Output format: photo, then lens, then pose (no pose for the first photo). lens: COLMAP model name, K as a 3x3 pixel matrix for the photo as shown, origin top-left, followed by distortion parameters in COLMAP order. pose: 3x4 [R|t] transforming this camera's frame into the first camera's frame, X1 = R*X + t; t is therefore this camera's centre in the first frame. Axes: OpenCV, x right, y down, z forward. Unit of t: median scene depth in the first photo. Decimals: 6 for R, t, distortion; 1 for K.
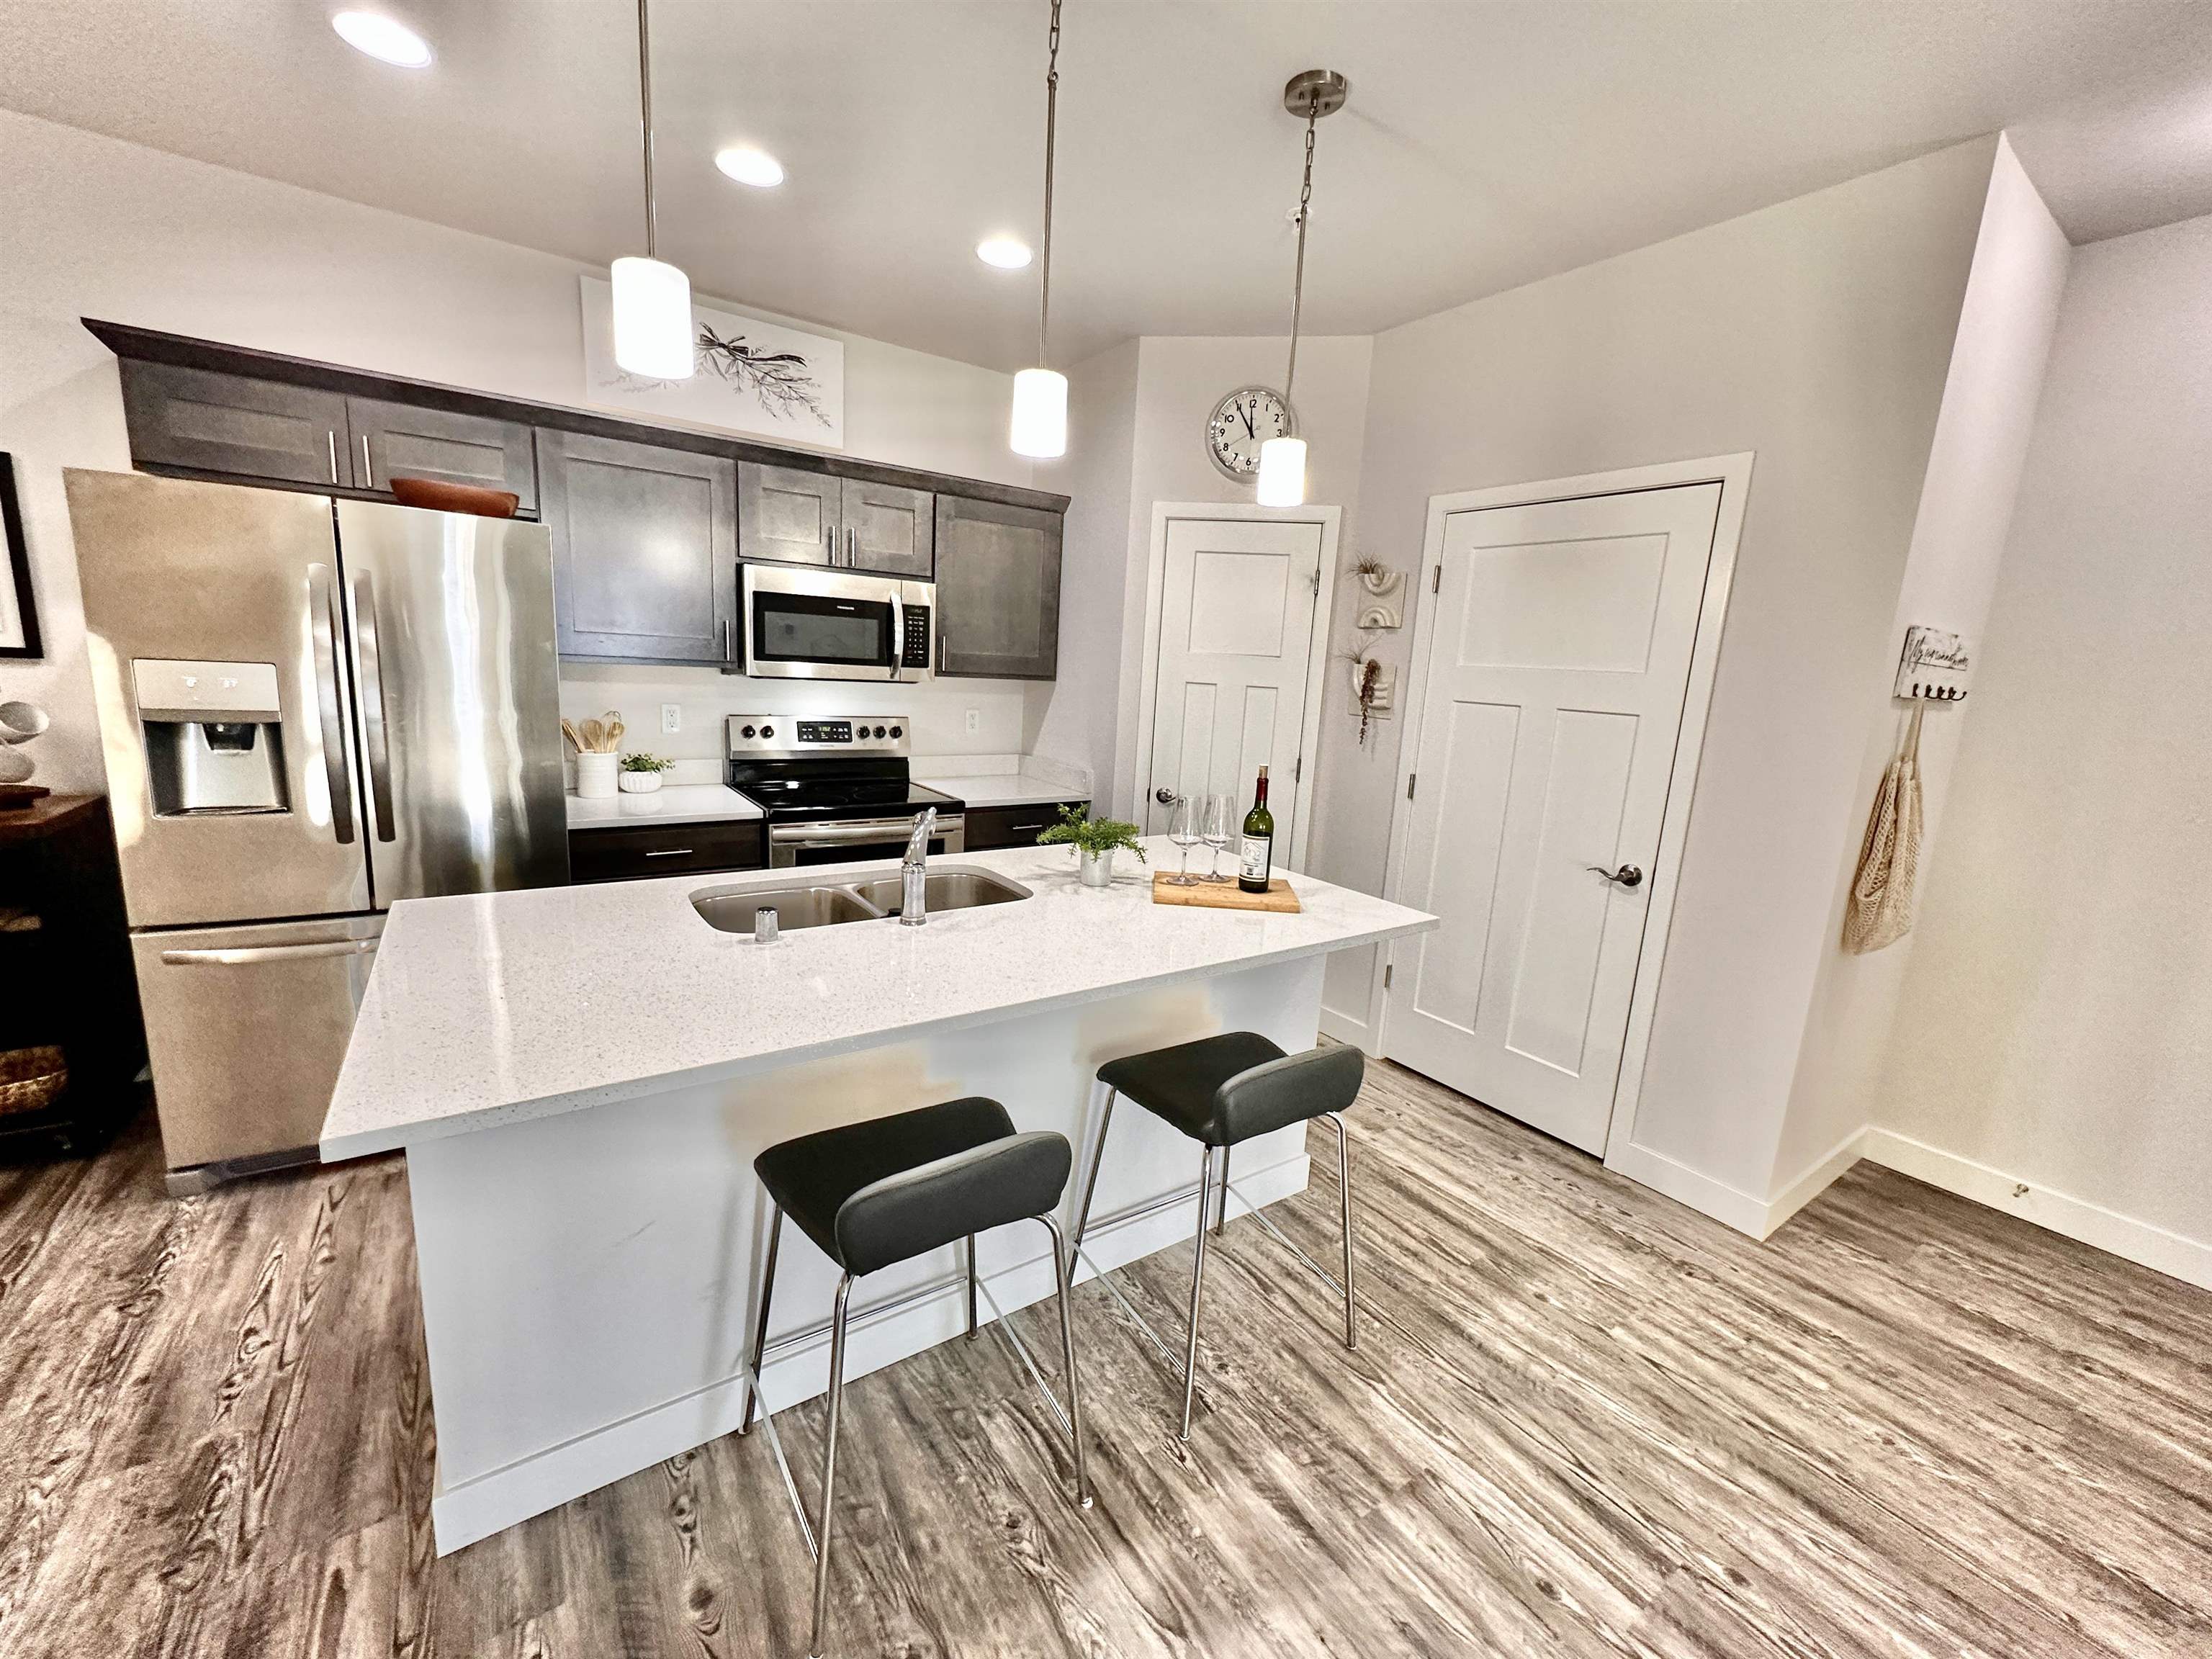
lens RADIAL K [[887.1, 0, 1104.0], [0, 887.1, 830.2], [0, 0, 1]] dist [0.001070, -0.000263]
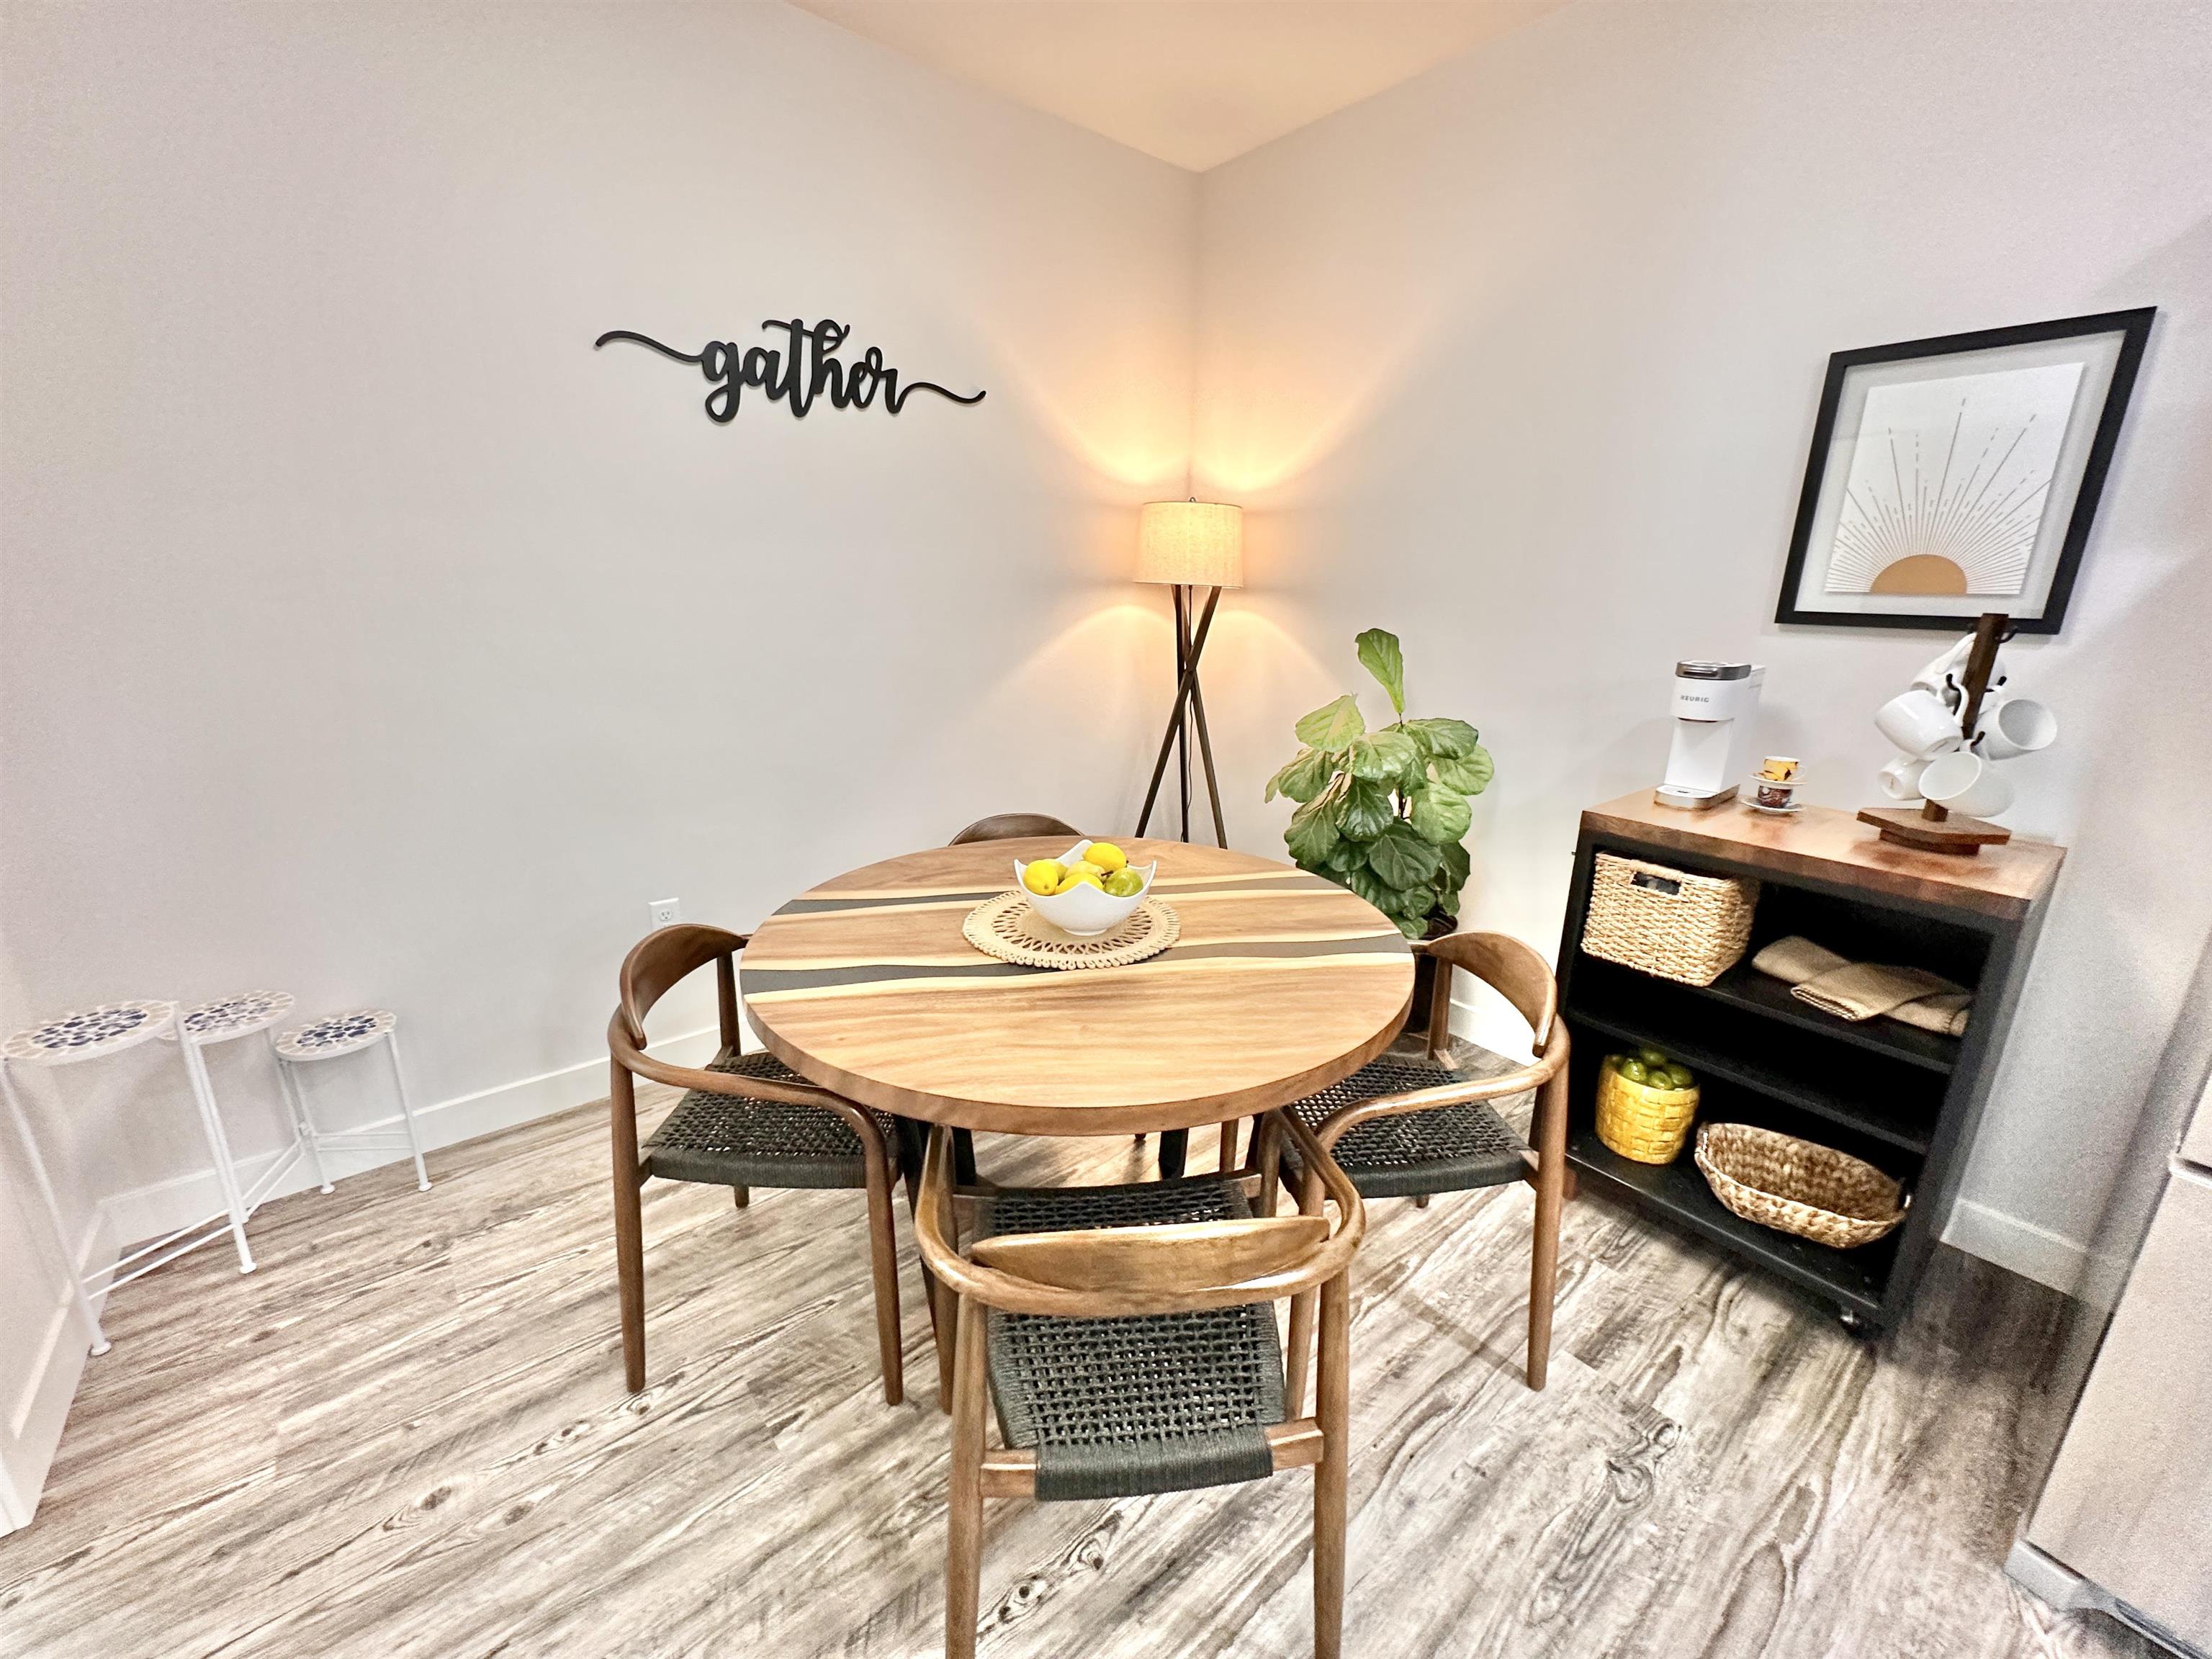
lens RADIAL K [[887.1, 0, 1094.7], [0, 887.1, 823.4], [0, 0, 1]] dist [0.001070, -0.000263]
pose [[0.082412, 0.209998, -0.974222, -0.439134], [-0.196402, 0.961799, 0.190706, -0.031090], [0.977054, 0.175623, 0.120508, 0.181948]]
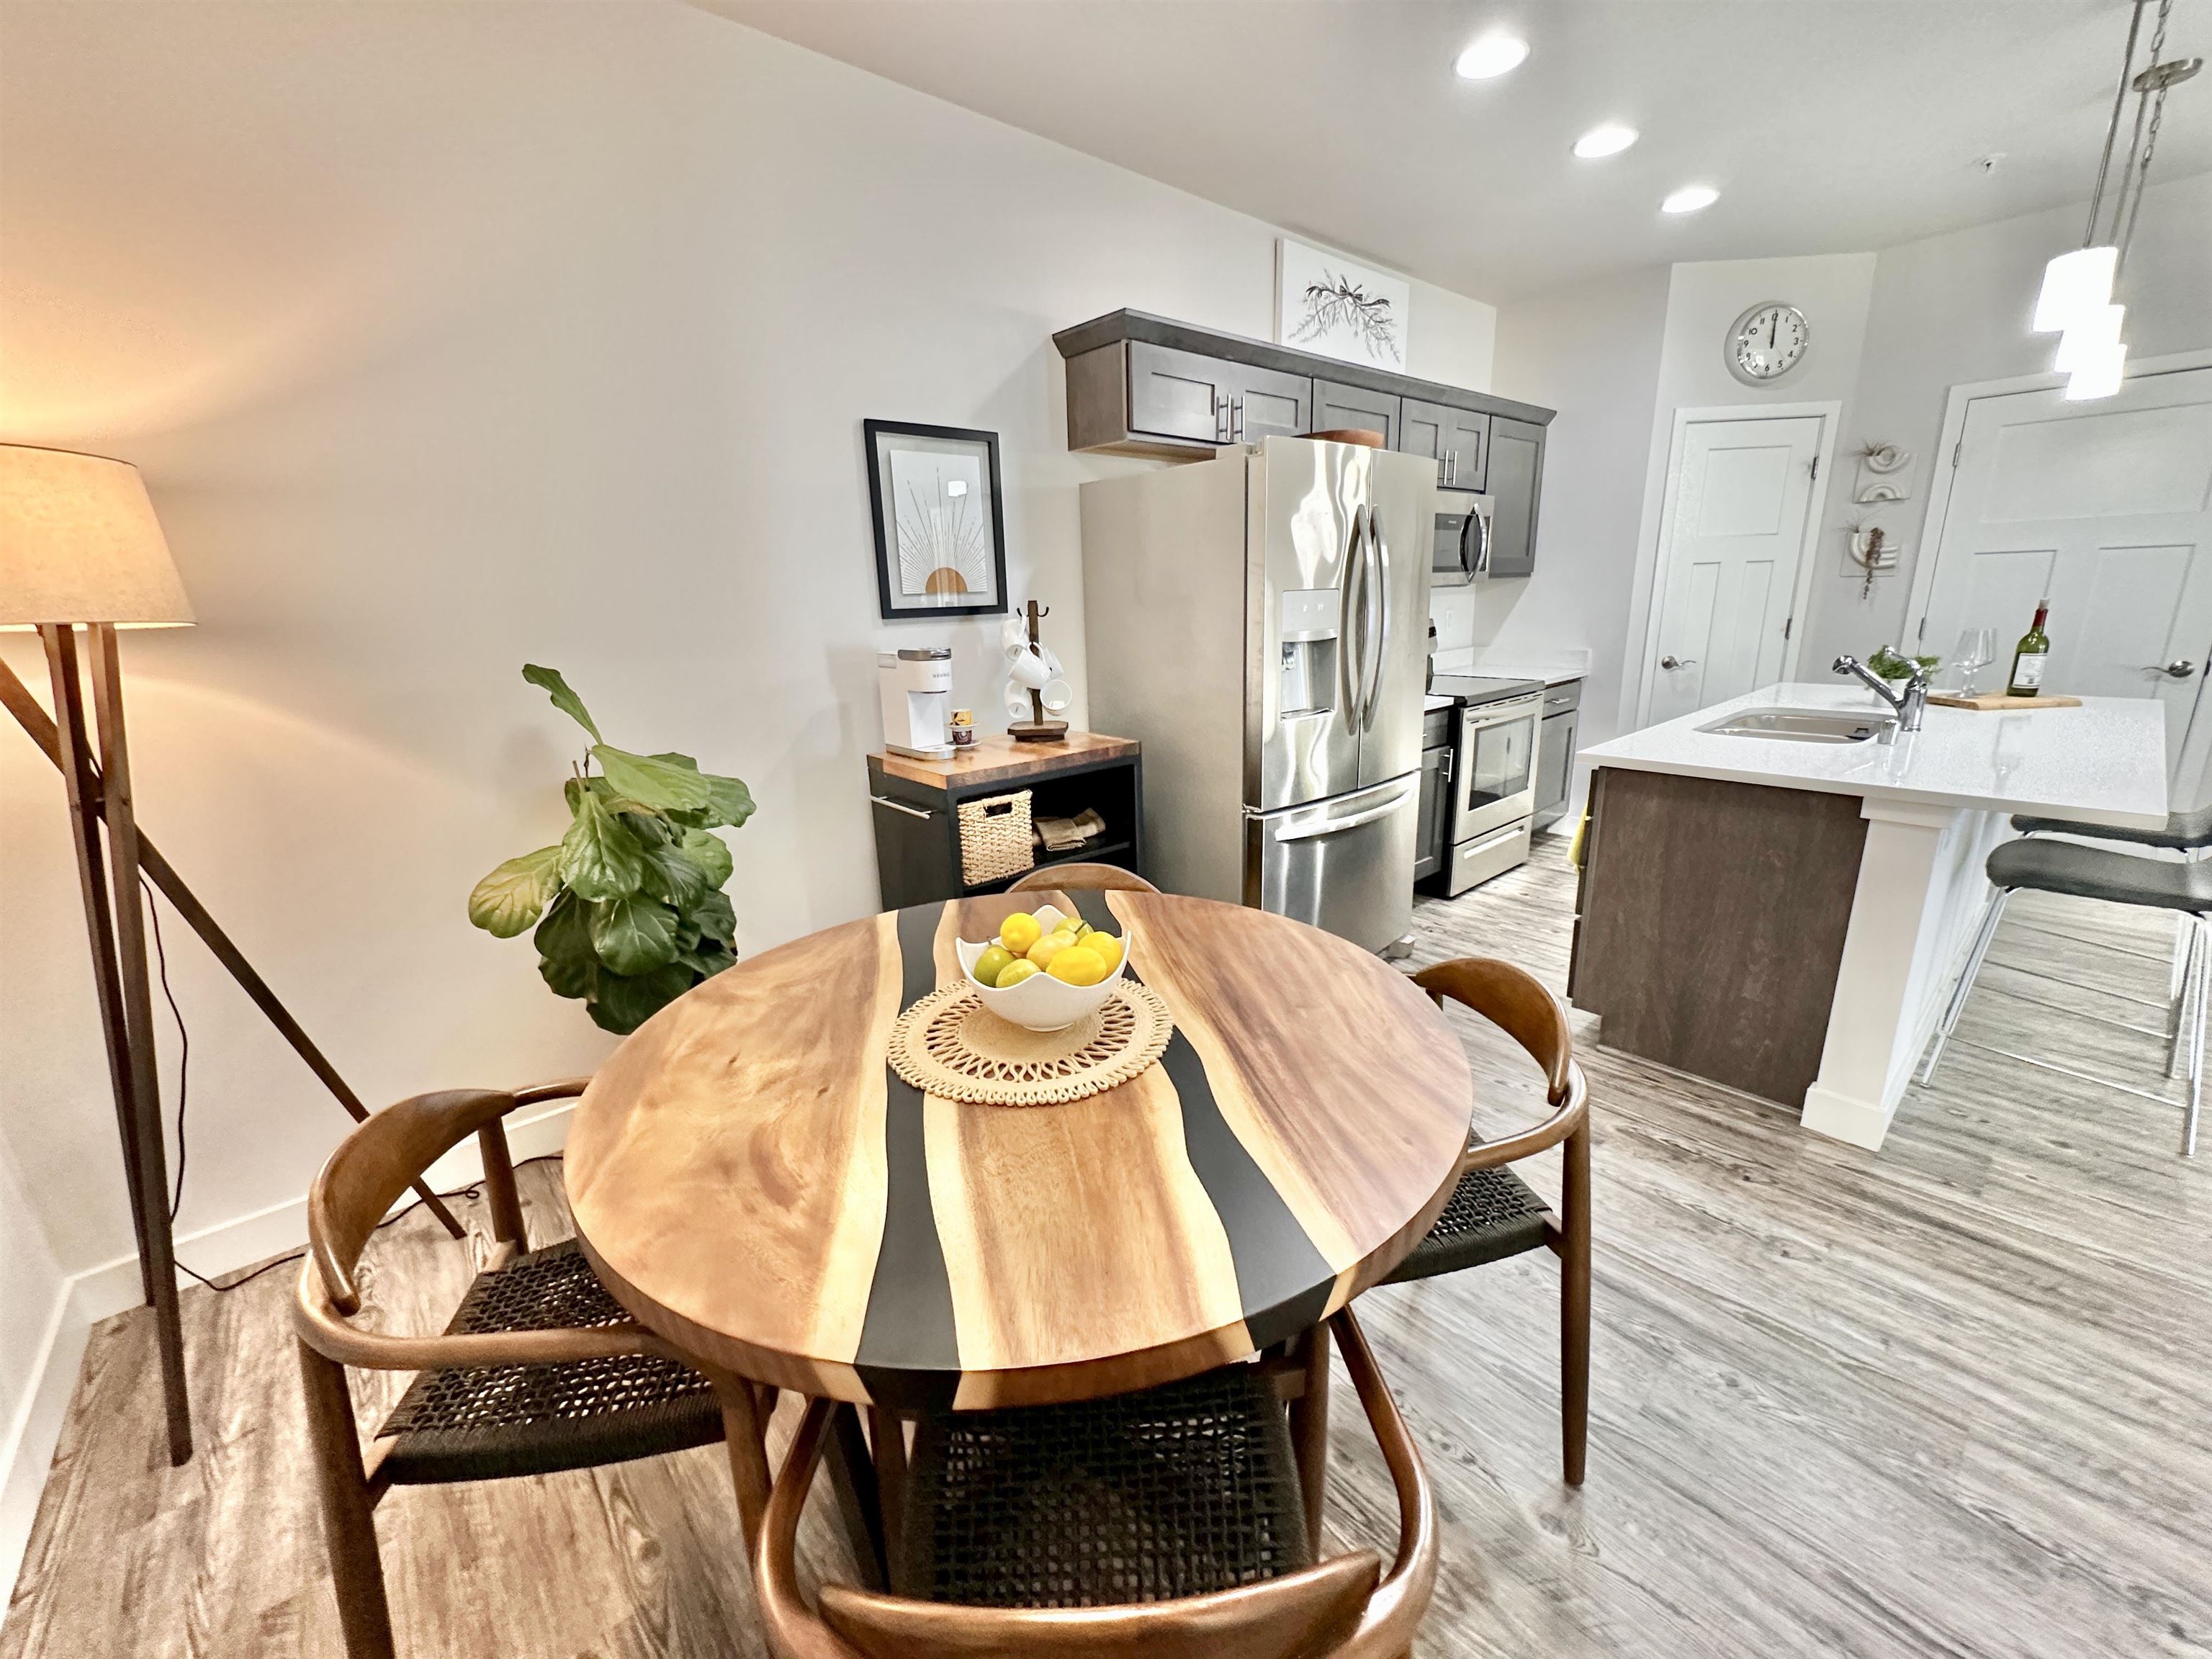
lens RADIAL K [[887.1, 0, 1107.4], [0, 887.1, 829.7], [0, 0, 1]] dist [0.001070, -0.000263]
pose [[0.989394, -0.115270, 0.088389, -0.909295], [0.108474, 0.991019, 0.078202, 0.009237], [-0.096609, -0.067784, 0.993012, -0.140801]]
